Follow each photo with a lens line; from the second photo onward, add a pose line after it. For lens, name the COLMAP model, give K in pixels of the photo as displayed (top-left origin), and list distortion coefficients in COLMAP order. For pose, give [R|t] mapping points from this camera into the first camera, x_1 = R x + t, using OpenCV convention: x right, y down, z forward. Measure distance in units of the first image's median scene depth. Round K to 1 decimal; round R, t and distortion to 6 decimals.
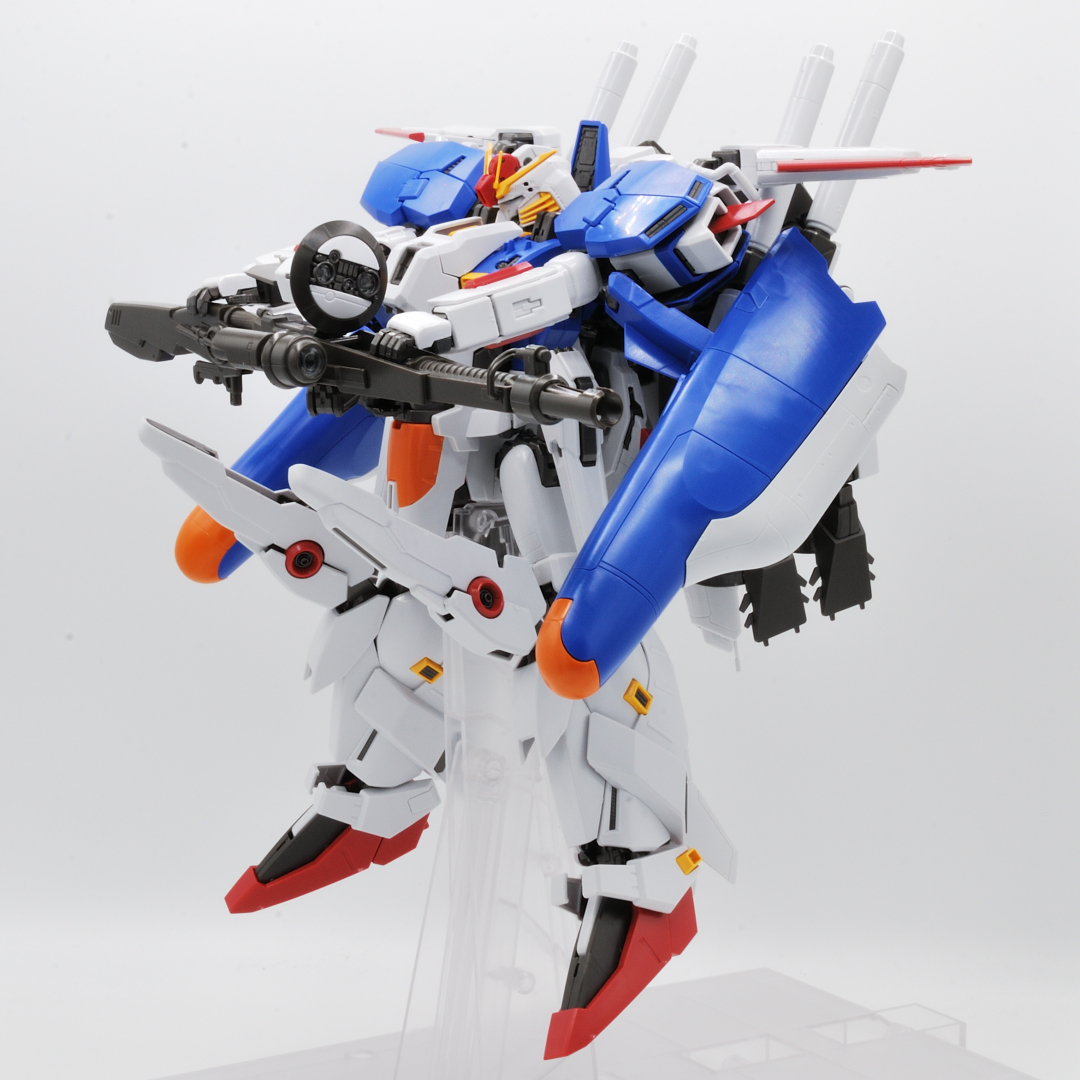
lens RADIAL K [[2669.2, 0, 472.0], [0, 2669.2, 504.8], [0, 0, 1]] dist [0.021498, 0.624683]
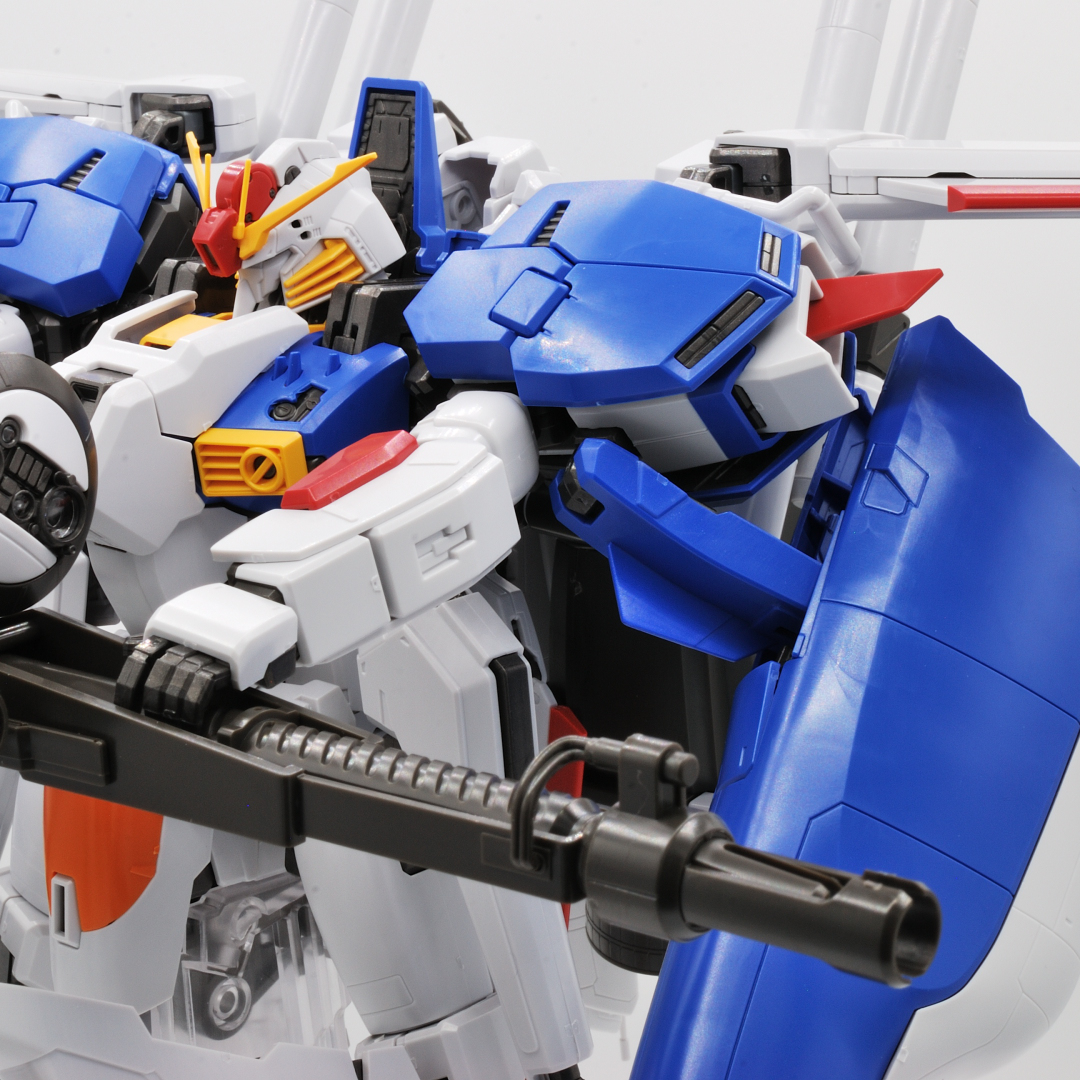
lens RADIAL K [[2669.2, 0, 472.0], [0, 2669.2, 504.8], [0, 0, 1]] dist [0.021498, 0.624683]
pose [[0.948981, -0.081518, 0.304615, -0.100420], [0.060957, 0.995210, 0.076426, -0.106629], [-0.309386, -0.053959, 0.949404, 0.546229]]
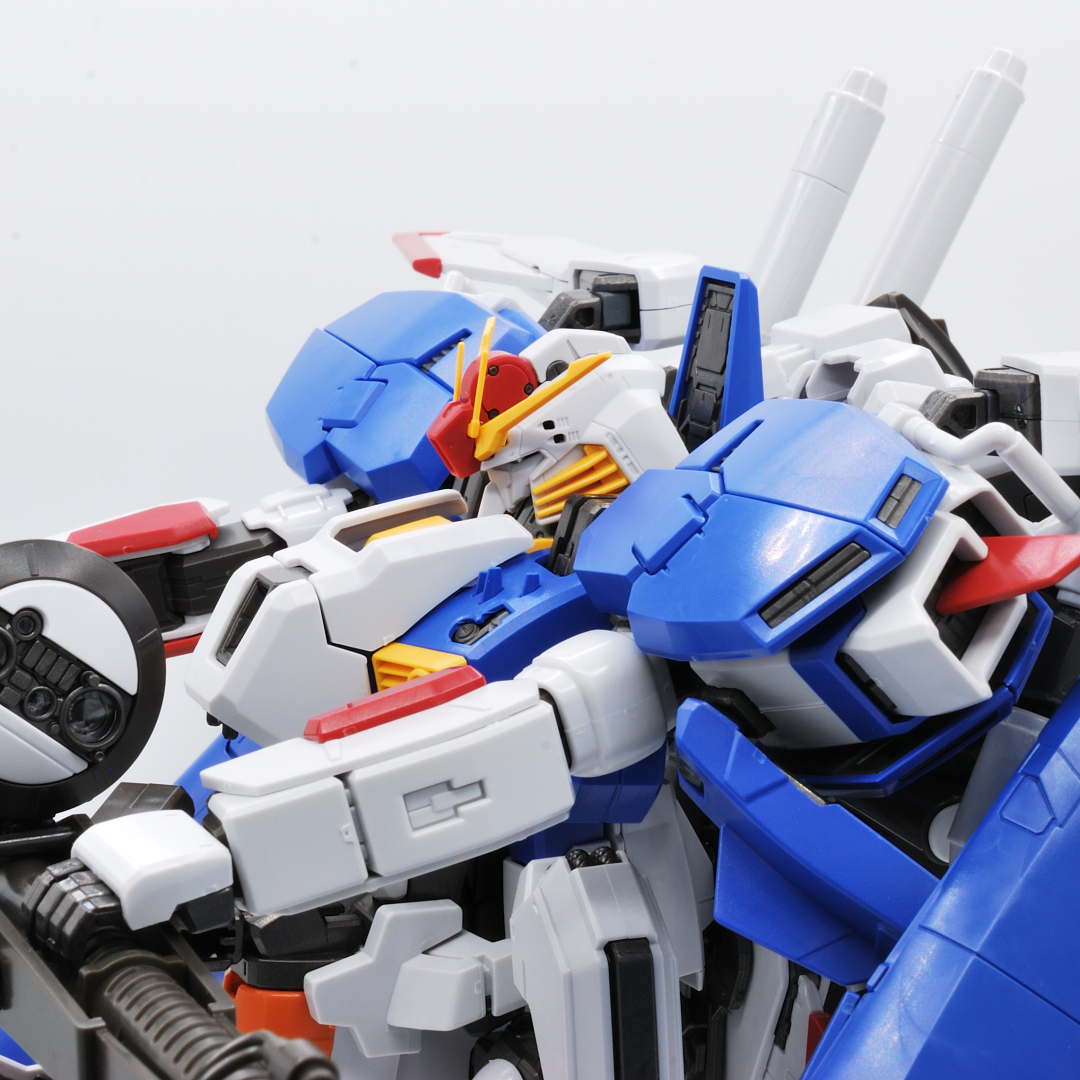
lens RADIAL K [[2996.9, 0, 540.0], [0, 2996.9, 540.0], [0, 0, 1]] dist [0.016066, 0.137941]
pose [[0.989264, 0.022456, -0.144404, 0.089387], [-0.020702, 0.999693, 0.013635, -0.110247], [0.144666, -0.010499, 0.989425, 0.538645]]
